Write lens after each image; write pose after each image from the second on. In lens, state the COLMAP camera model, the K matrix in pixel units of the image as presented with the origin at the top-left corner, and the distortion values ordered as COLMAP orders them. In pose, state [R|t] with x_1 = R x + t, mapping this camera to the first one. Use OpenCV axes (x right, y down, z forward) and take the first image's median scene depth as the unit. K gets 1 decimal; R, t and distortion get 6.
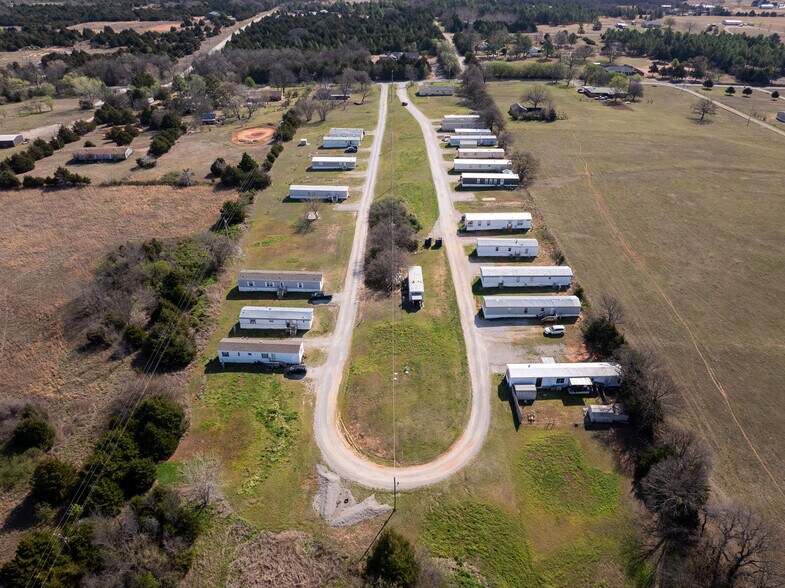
lens RADIAL K [[555.5, 0, 395.8], [0, 555.5, 292.2], [0, 0, 1]] dist [-0.039325, 0.003206]
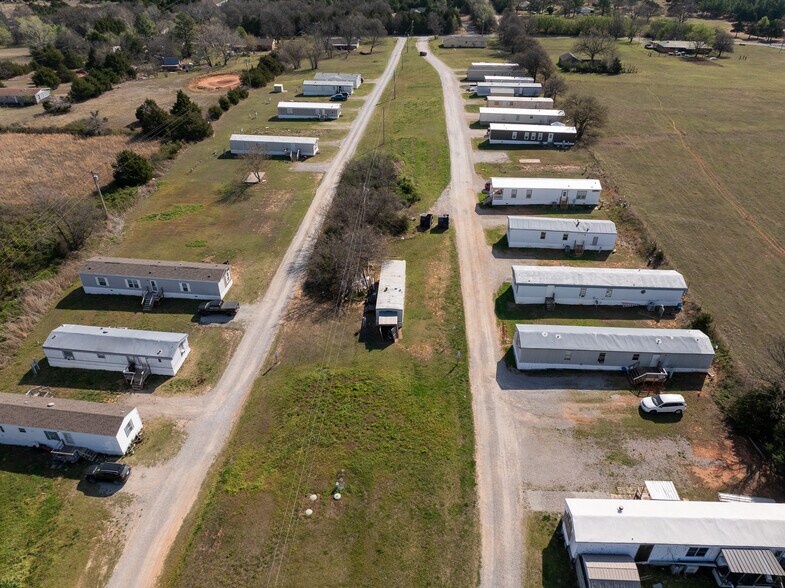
lens RADIAL K [[555.5, 0, 395.8], [0, 555.5, 292.2], [0, 0, 1]] dist [-0.039325, 0.003206]
pose [[0.997840, 0.038141, -0.053477, 0.042035], [-0.037550, 0.999223, 0.012010, -0.013621], [0.053894, -0.009976, 0.998497, 0.277455]]
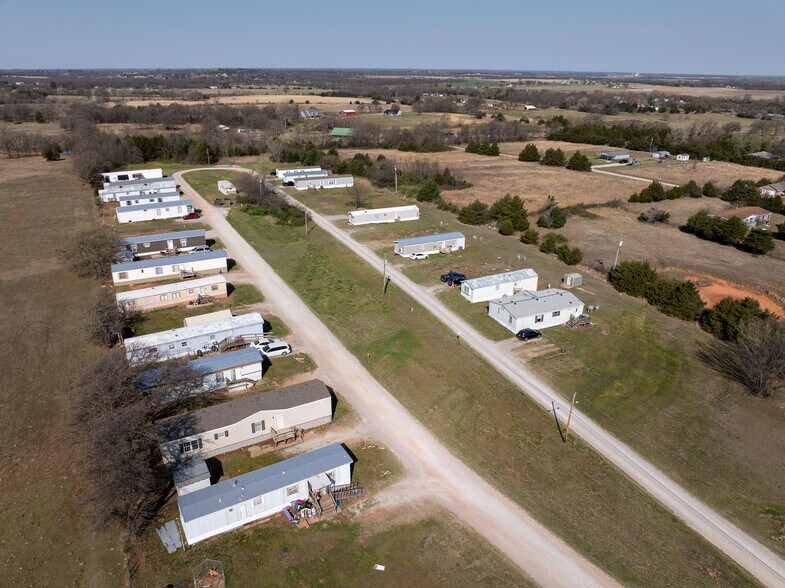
lens RADIAL K [[552.2, 0, 395.3], [0, 552.2, 290.8], [0, 0, 1]] dist [-0.040497, 0.003383]
pose [[-0.886925, 0.160489, -0.433137, 0.177753], [-0.262644, 0.596150, 0.758699, -0.603105], [0.379977, 0.786669, -0.486589, 1.221531]]
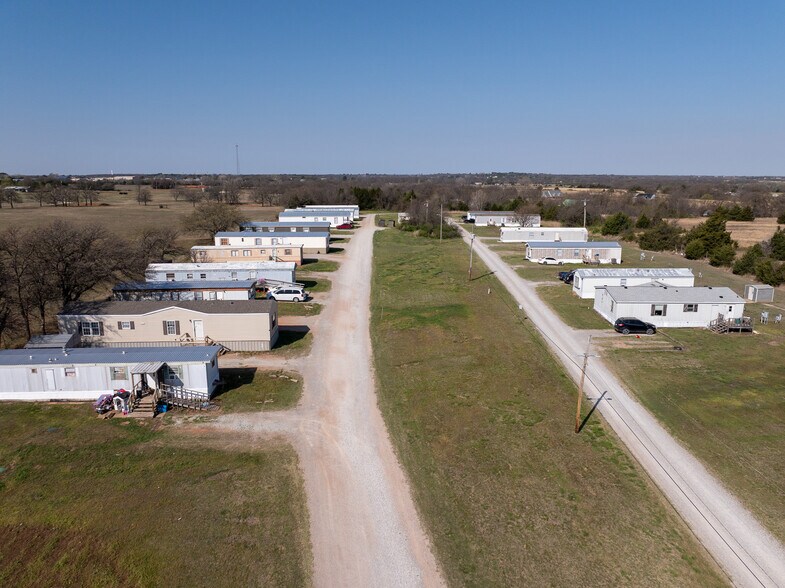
lens RADIAL K [[559.3, 0, 395.9], [0, 559.3, 285.1], [0, 0, 1]] dist [-0.044630, 0.010716]
pose [[-0.999864, -0.003523, -0.016098, 0.046094], [-0.013732, 0.718201, 0.695700, -0.507427], [0.009111, 0.695827, -0.718152, 1.264136]]
